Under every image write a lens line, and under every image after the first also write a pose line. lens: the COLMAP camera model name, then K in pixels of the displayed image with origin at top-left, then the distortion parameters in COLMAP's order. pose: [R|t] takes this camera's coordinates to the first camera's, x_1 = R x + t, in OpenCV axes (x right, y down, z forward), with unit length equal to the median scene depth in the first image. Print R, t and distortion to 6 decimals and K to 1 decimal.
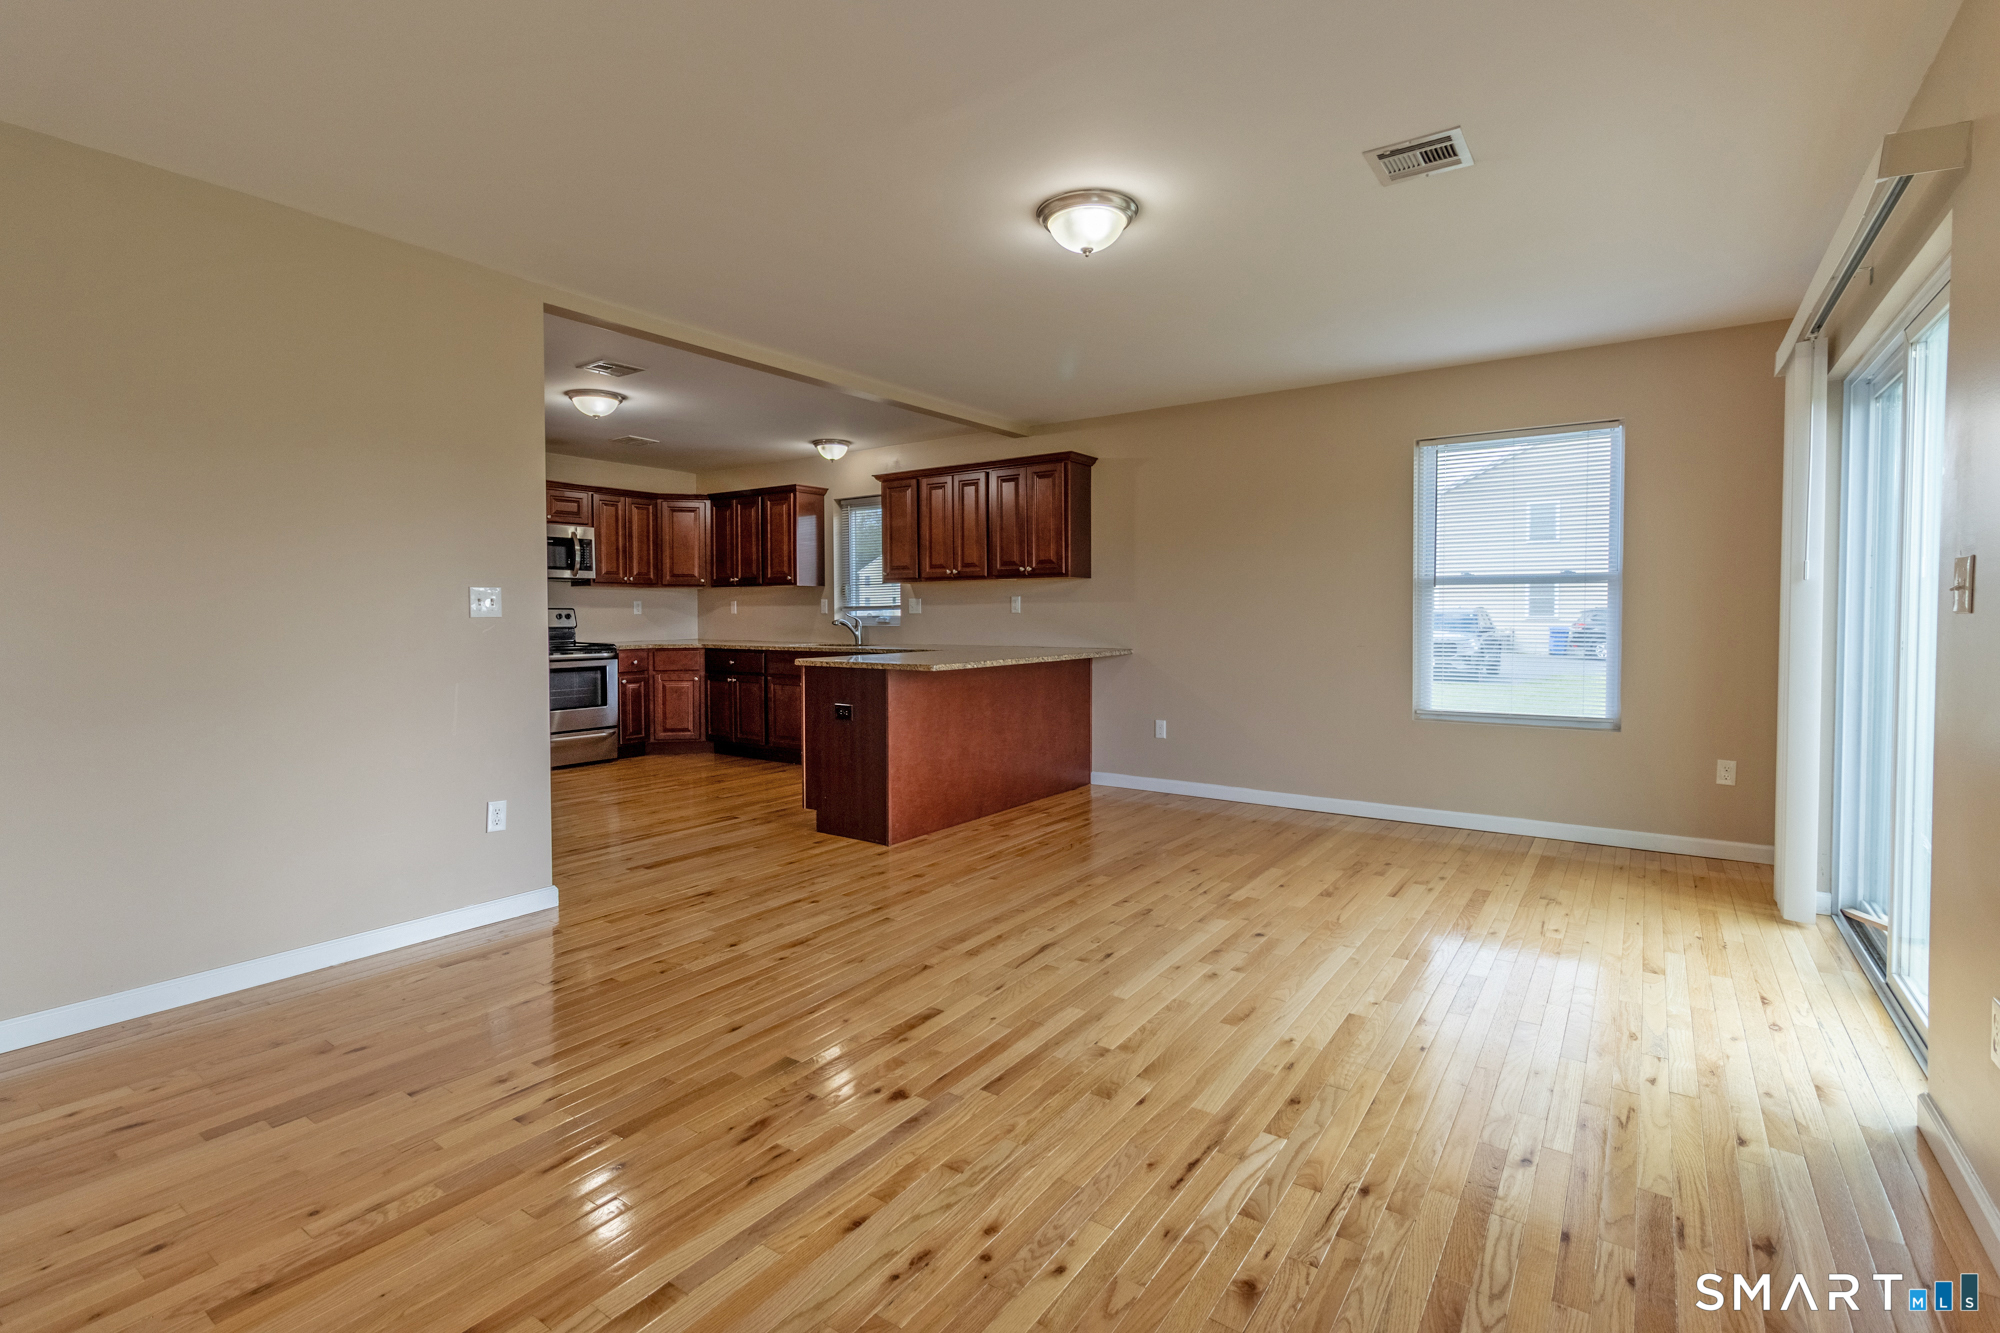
lens RADIAL K [[922.2, 0, 1006.2], [0, 922.2, 634.3], [0, 0, 1]] dist [-0.000642, 0.001459]
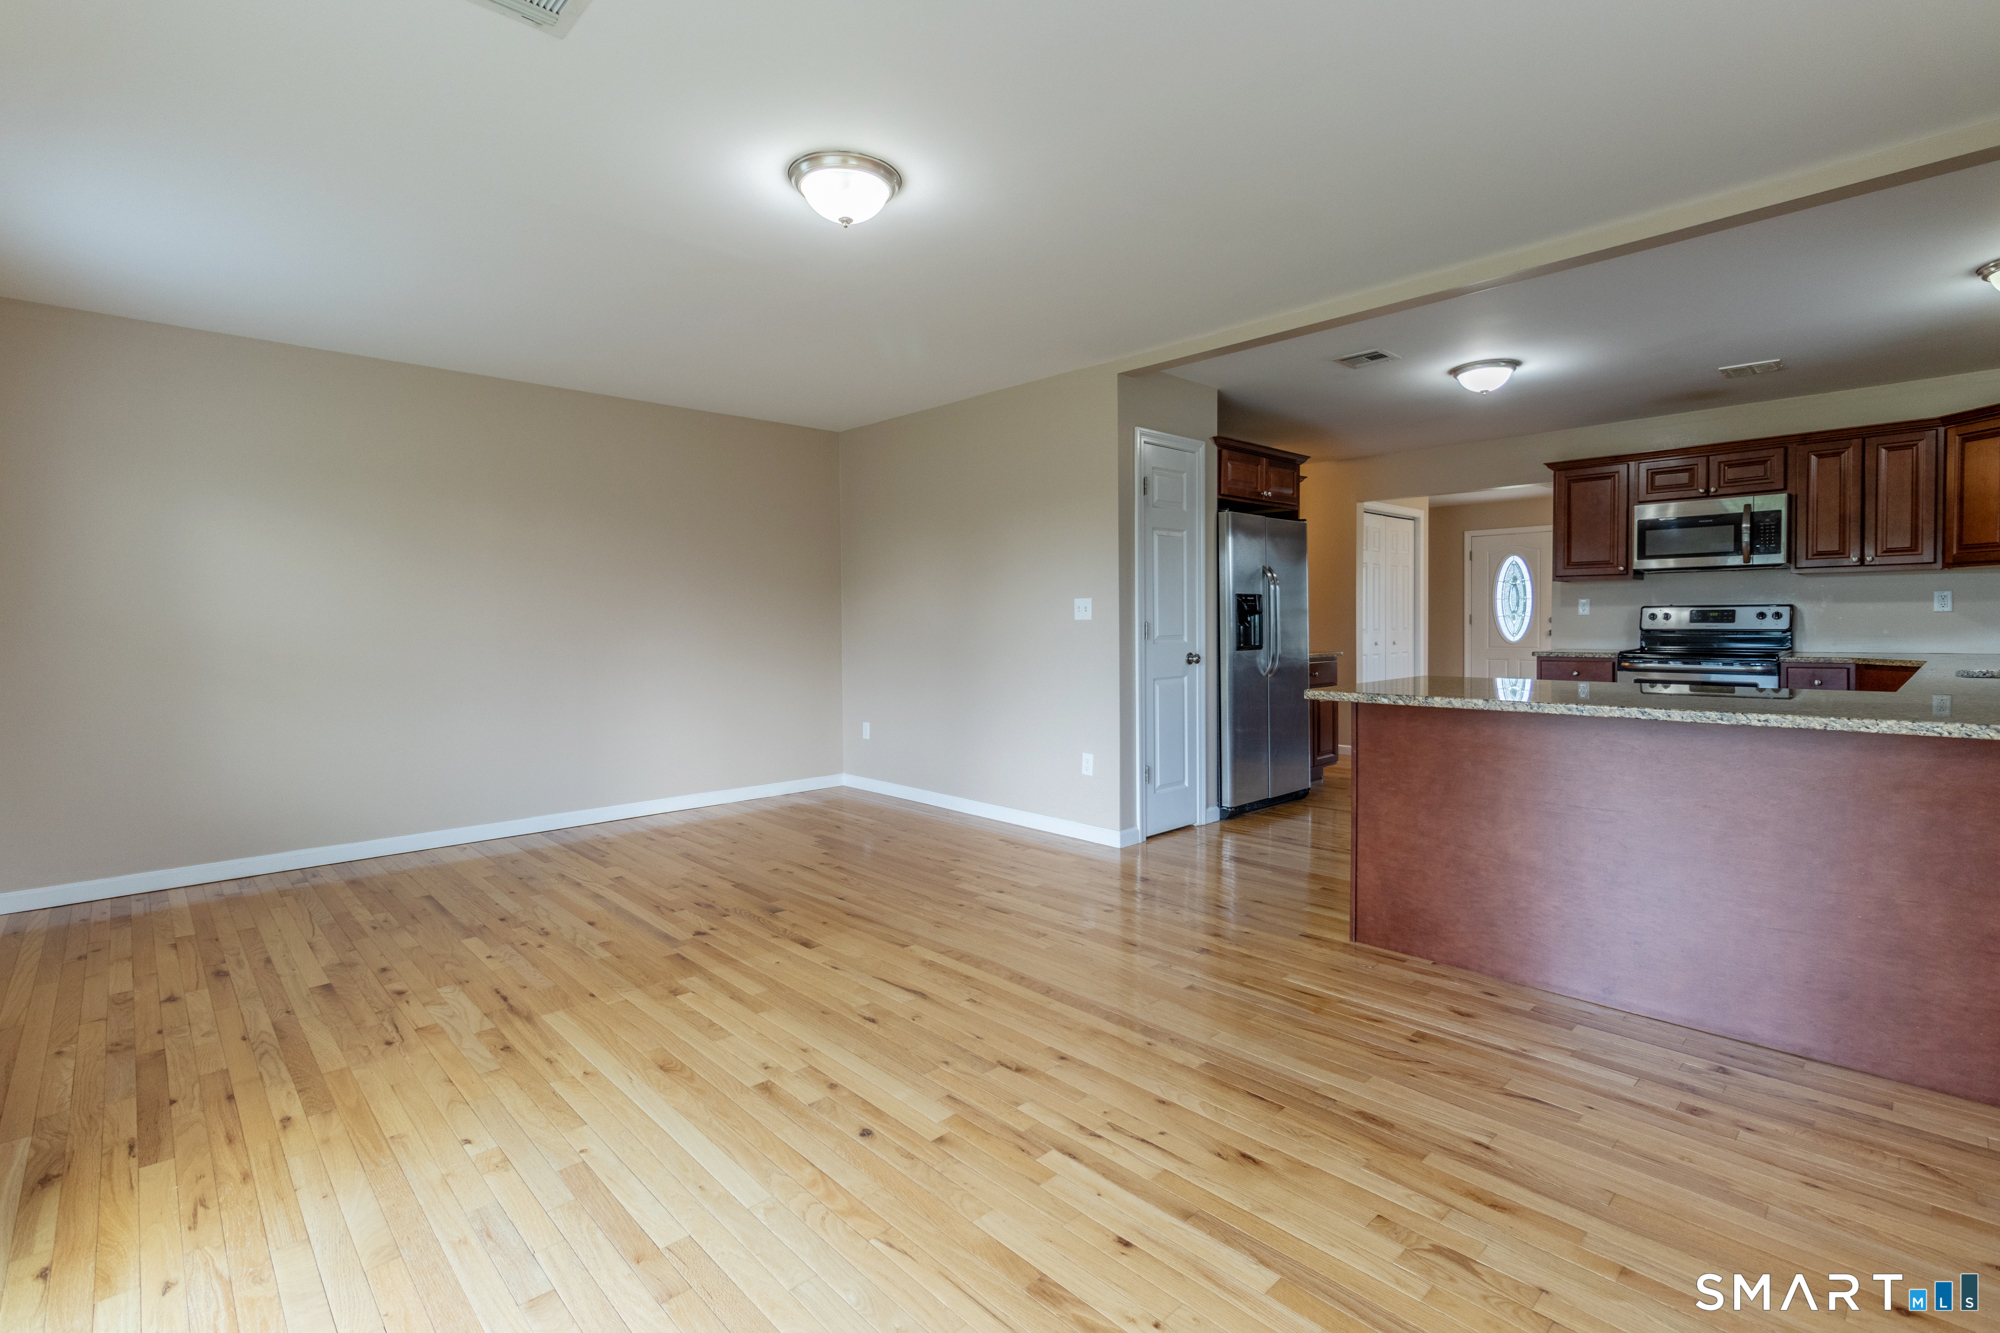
lens RADIAL K [[922.2, 0, 998.2], [0, 922.2, 622.2], [0, 0, 1]] dist [-0.000642, 0.001459]
pose [[-0.202539, 0.006680, -0.979251, 0.438256], [-0.014384, 0.999849, 0.009795, -0.013878], [0.979168, 0.016069, -0.202413, 0.611312]]
